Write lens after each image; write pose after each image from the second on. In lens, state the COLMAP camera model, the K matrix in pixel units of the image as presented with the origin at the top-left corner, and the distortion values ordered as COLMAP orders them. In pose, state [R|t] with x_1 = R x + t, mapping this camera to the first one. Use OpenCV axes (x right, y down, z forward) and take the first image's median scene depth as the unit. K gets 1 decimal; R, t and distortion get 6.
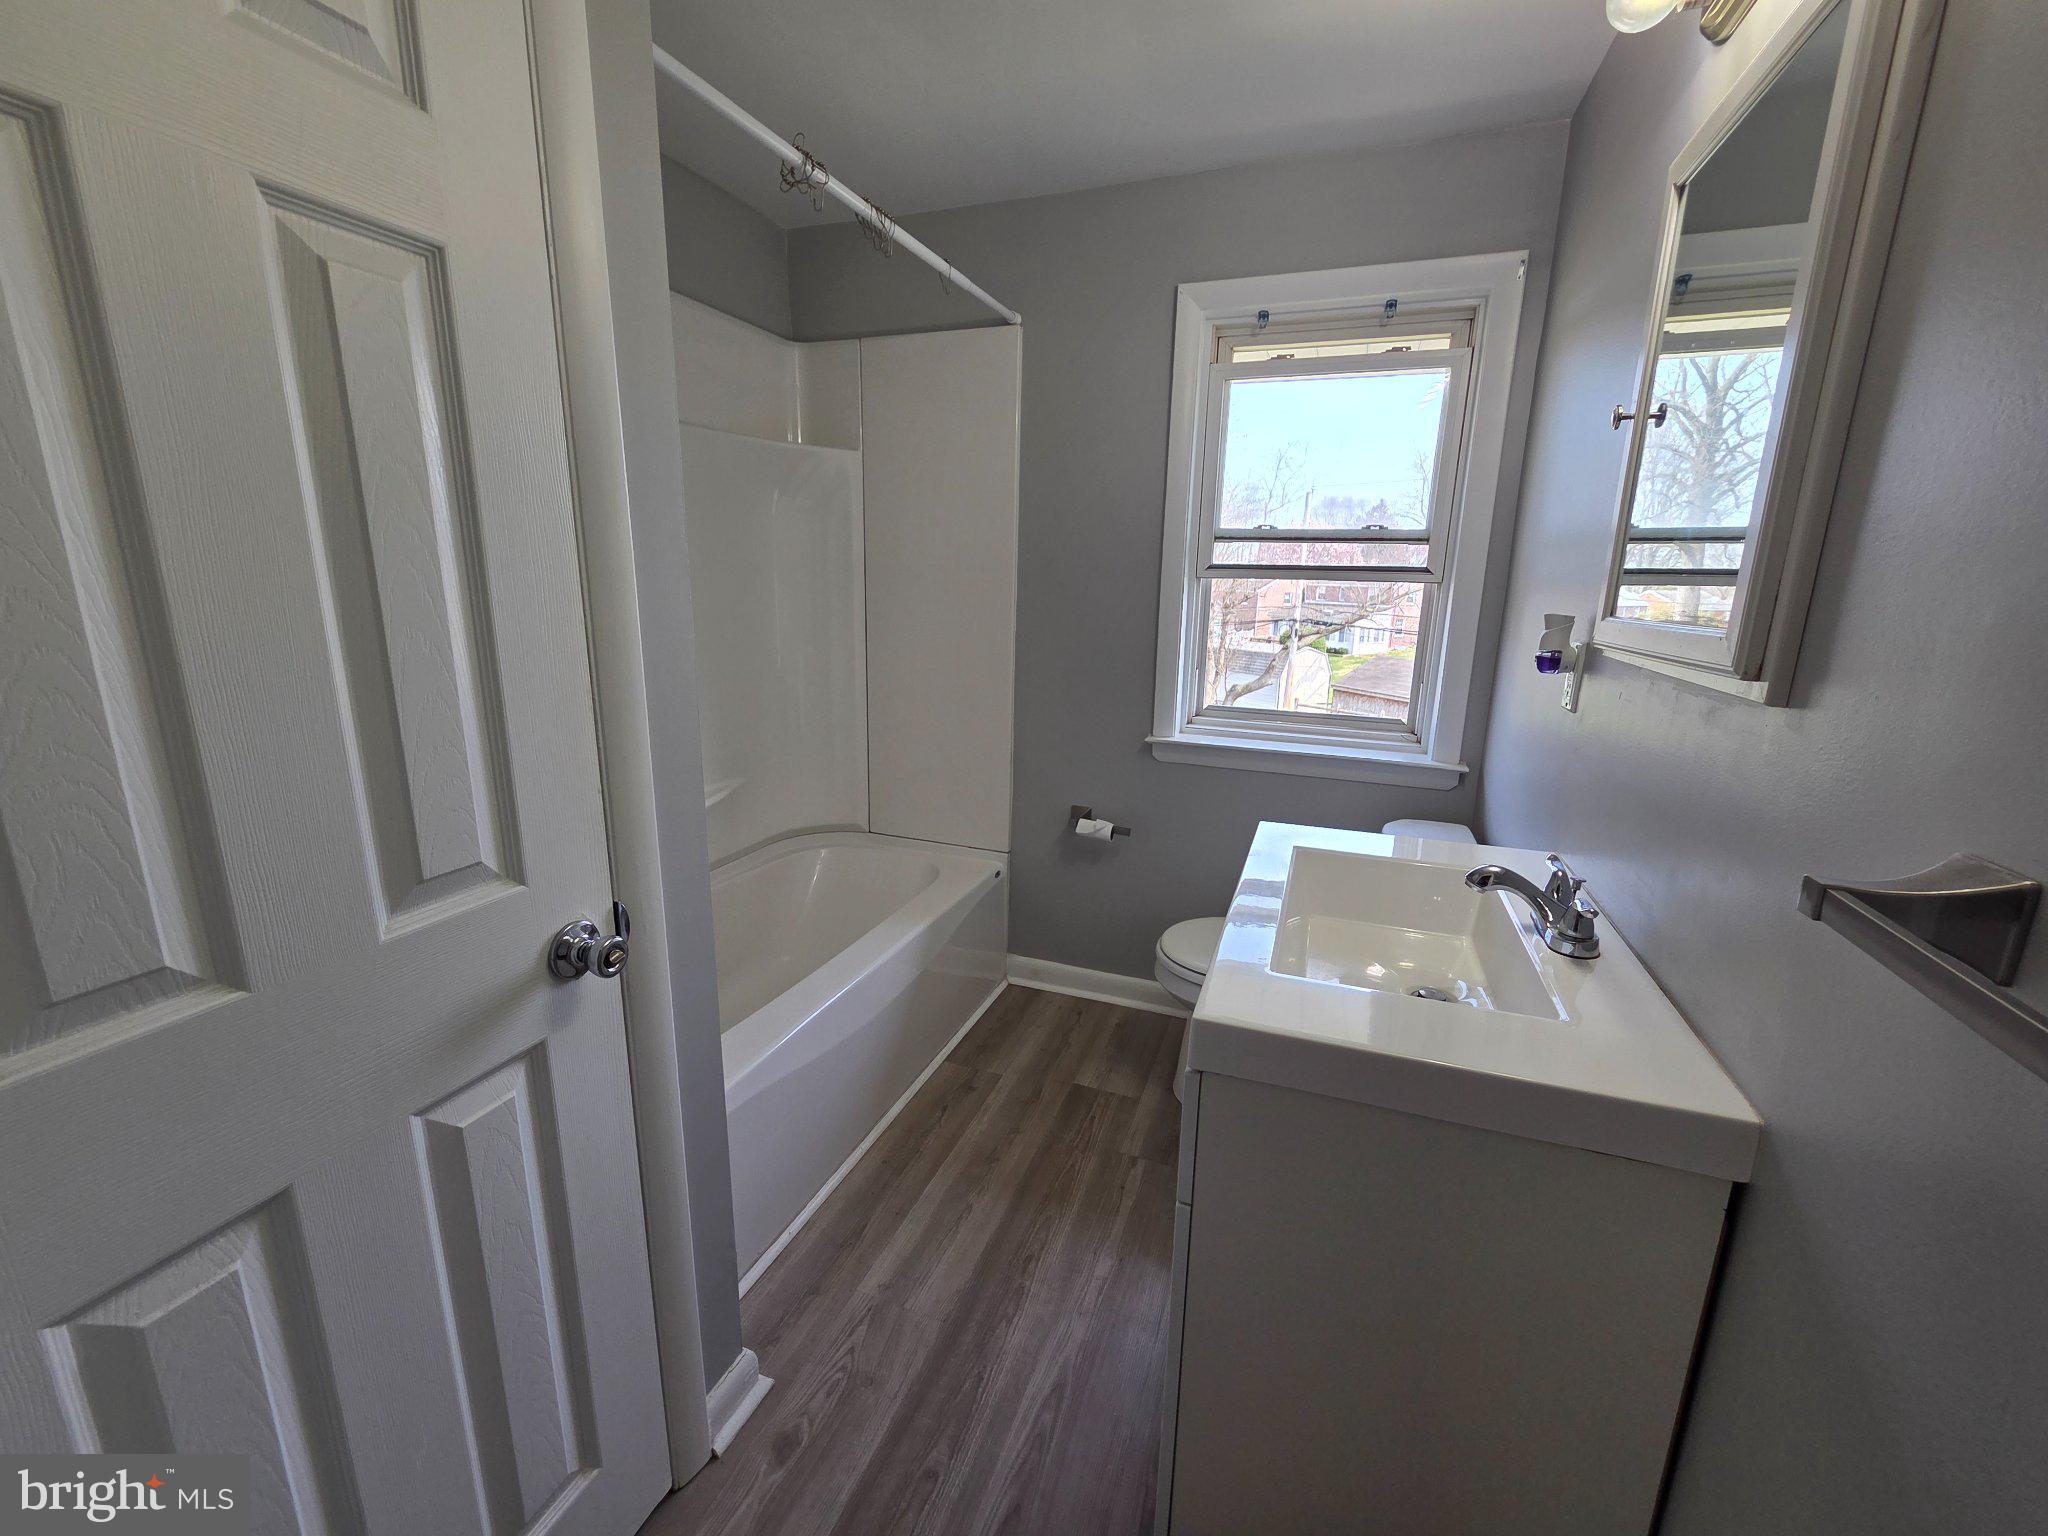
lens RADIAL K [[847.2, 0, 1024.0], [0, 847.2, 768.0], [0, 0, 1]] dist [-0.001086, -0.000093]
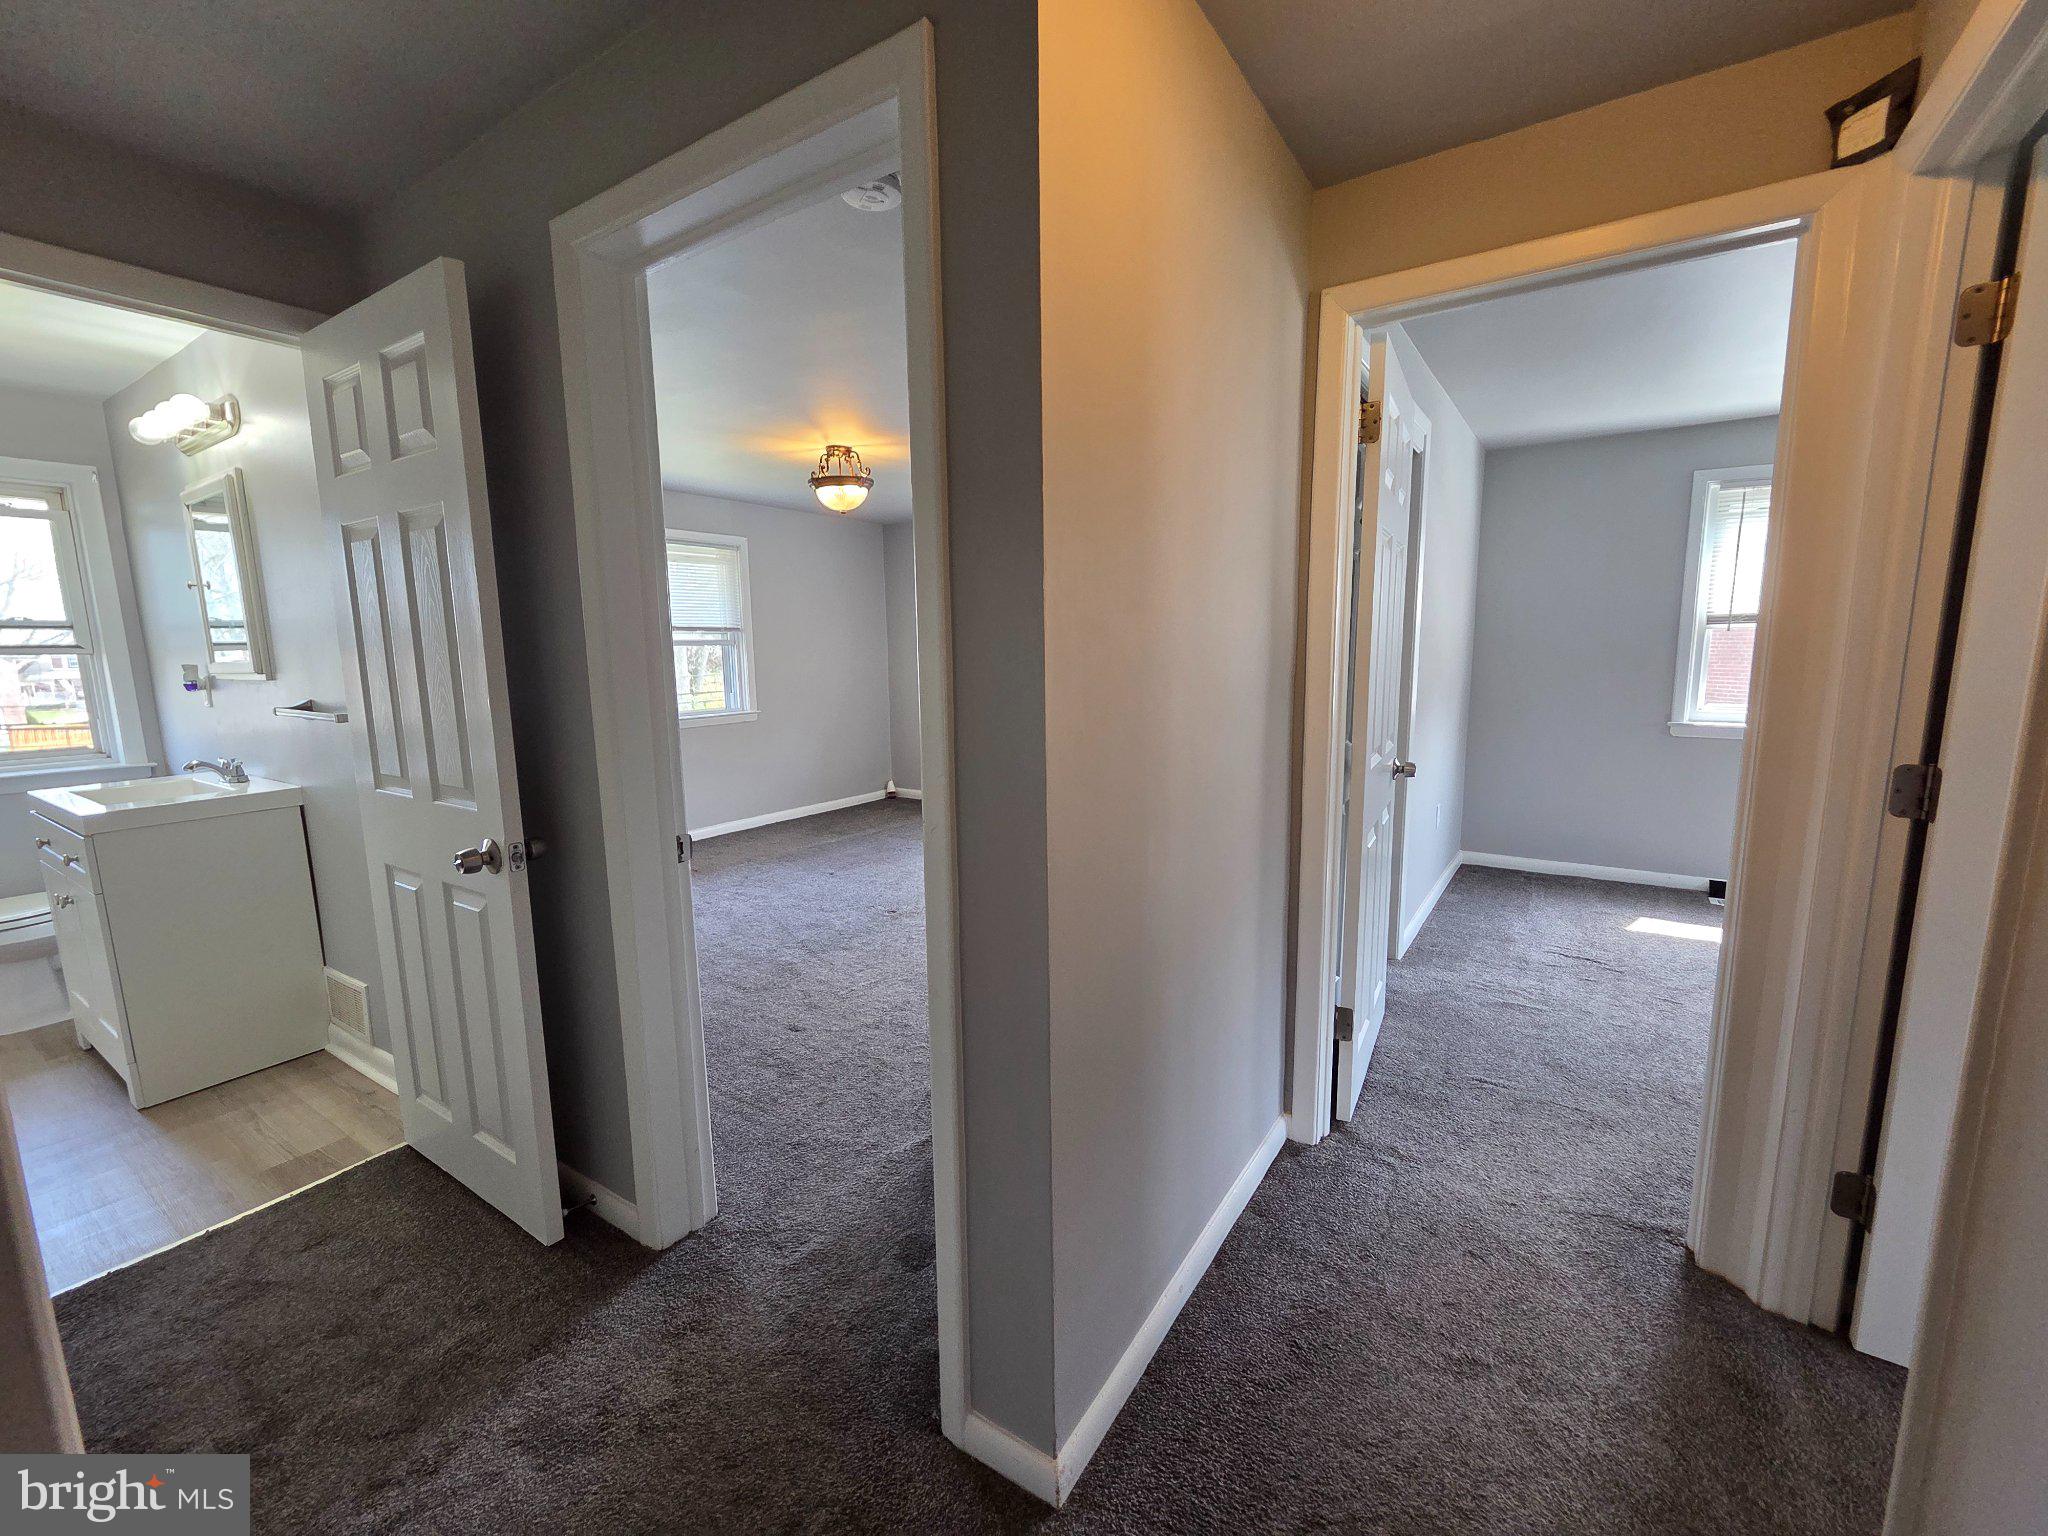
lens RADIAL K [[847.2, 0, 1024.0], [0, 847.2, 768.0], [0, 0, 1]] dist [-0.001086, -0.000093]
pose [[0.229048, -0.169502, 0.958544, -0.899991], [0.241375, 0.963858, 0.112764, 0.311246], [-0.943014, 0.205540, 0.261684, -1.376640]]
